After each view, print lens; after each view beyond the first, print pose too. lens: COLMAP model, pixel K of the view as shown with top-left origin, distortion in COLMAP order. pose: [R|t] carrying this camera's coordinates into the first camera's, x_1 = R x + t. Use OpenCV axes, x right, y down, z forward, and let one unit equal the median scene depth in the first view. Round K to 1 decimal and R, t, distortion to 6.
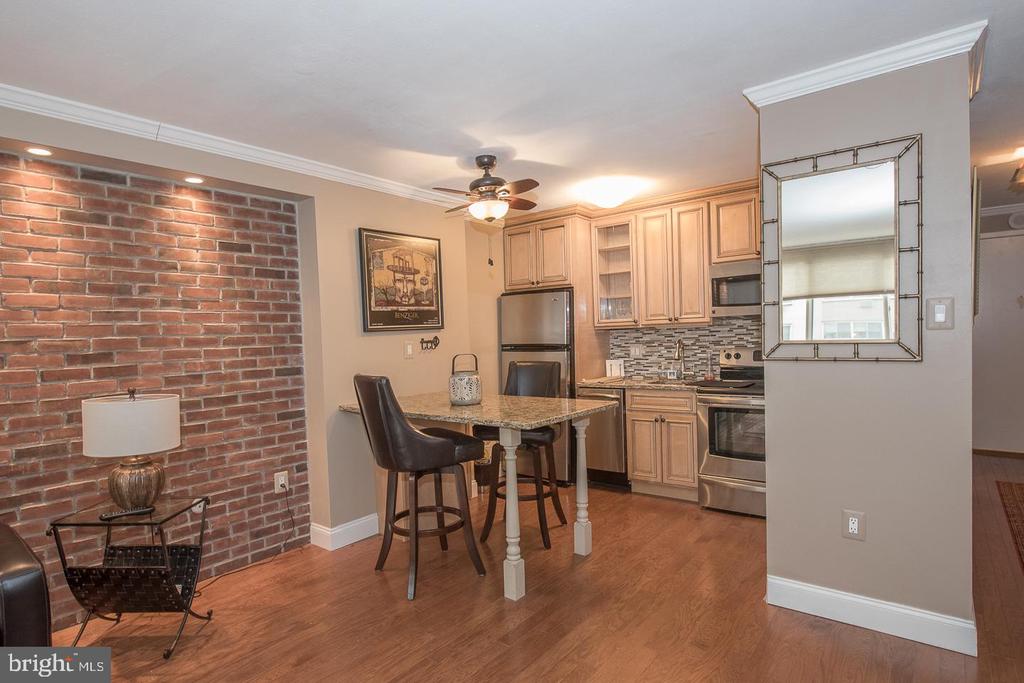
lens RADIAL K [[545.0, 0, 510.9], [0, 545.0, 346.3], [0, 0, 1]] dist [0.004746, 0.000754]
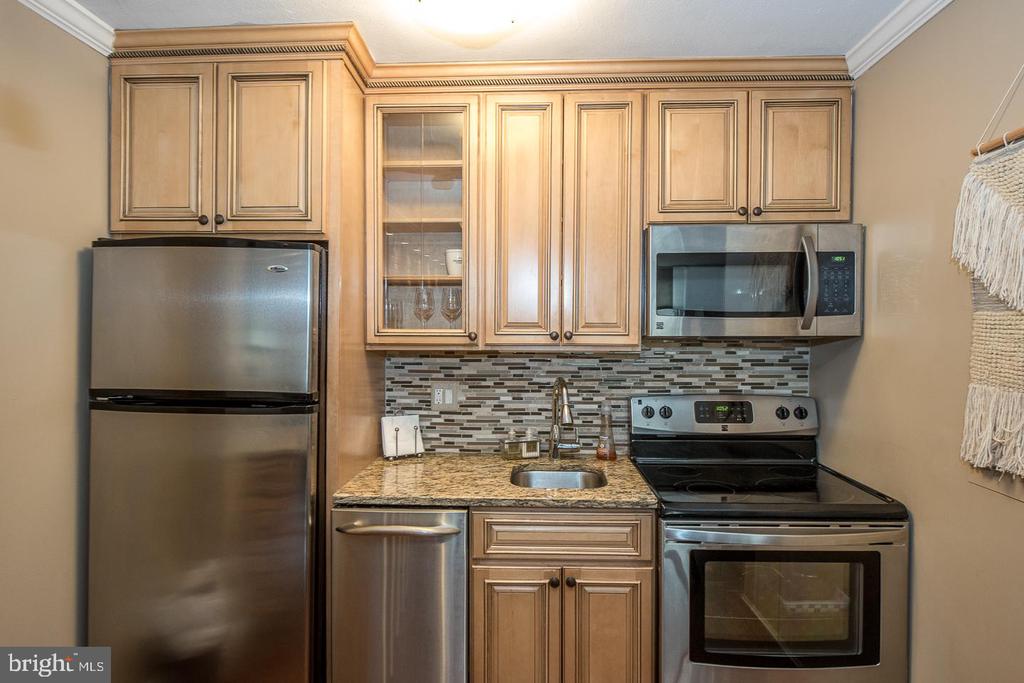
lens RADIAL K [[550.6, 0, 515.4], [0, 550.6, 337.7], [0, 0, 1]] dist [-0.003881, -0.000586]
pose [[0.811890, 0.029136, 0.583083, -0.002313], [-0.020825, 0.999564, -0.020951, -0.034205], [-0.583439, 0.004867, 0.812143, 0.590946]]
